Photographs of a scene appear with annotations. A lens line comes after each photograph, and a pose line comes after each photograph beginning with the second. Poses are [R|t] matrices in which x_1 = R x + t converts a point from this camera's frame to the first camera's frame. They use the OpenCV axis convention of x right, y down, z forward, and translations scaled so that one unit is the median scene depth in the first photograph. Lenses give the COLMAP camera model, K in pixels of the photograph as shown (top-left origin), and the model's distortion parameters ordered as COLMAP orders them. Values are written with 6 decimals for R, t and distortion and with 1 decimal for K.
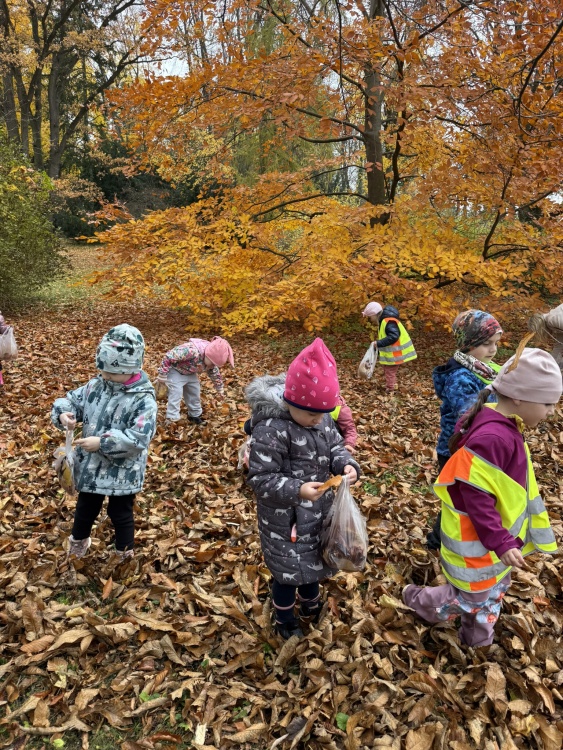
lens RADIAL K [[521.4, 0, 290.0], [0, 521.4, 378.3], [0, 0, 1]] dist [0.037717, -0.048138]
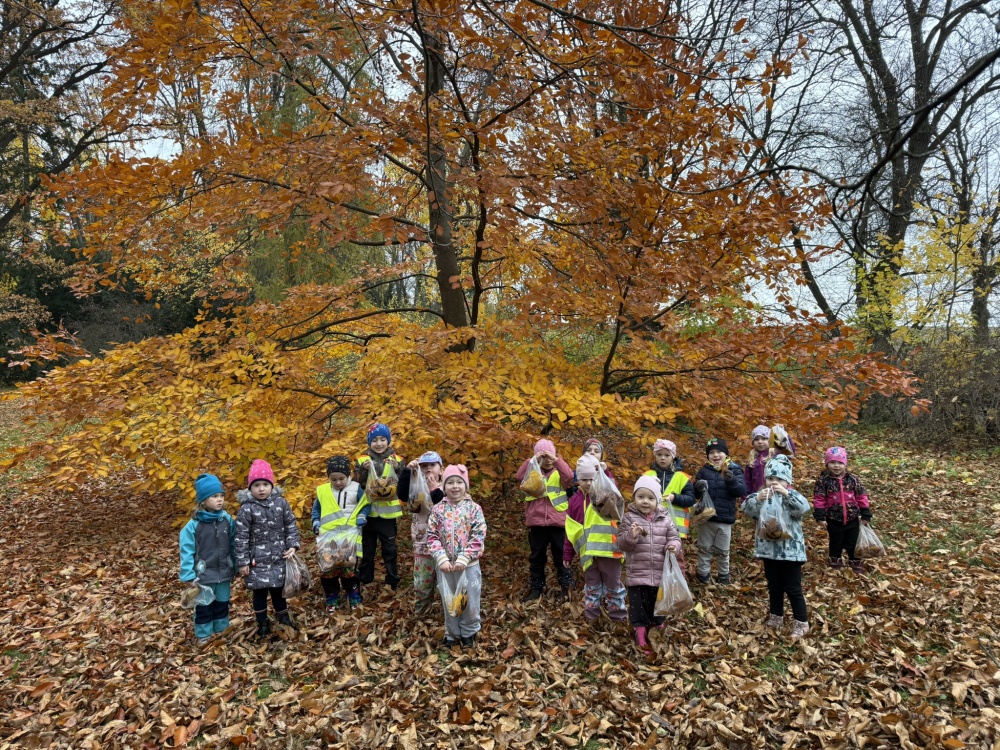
lens RADIAL K [[695.2, 0, 508.5], [0, 695.2, 386.0], [0, 0, 1]] dist [0.037717, -0.048138]
pose [[0.968848, -0.056162, 0.241205, -0.005937], [0.106898, 0.973381, -0.202735, -0.050928], [-0.223399, 0.222204, 0.949062, 0.097814]]
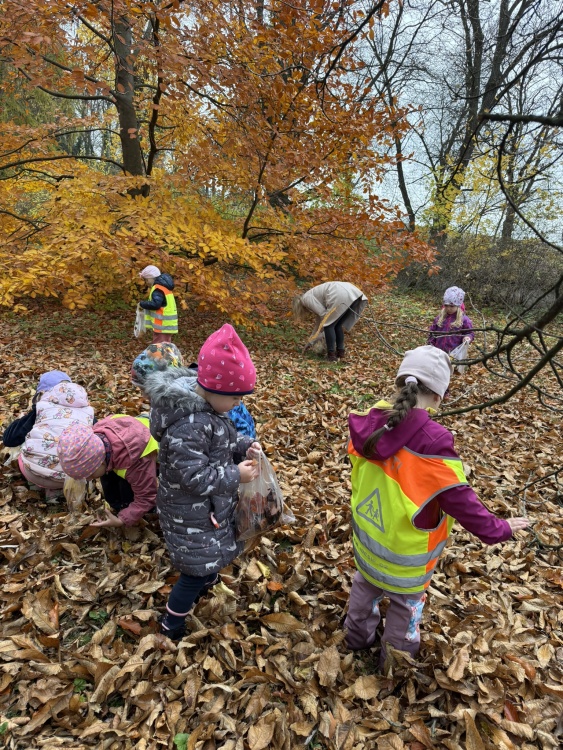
lens RADIAL K [[521.4, 0, 290.0], [0, 521.4, 378.3], [0, 0, 1]] dist [0.037717, -0.048138]
pose [[0.899265, -0.051347, 0.434379, -0.015263], [0.032830, 0.998208, 0.050030, -0.003409], [-0.436170, -0.030729, 0.899340, 0.017951]]
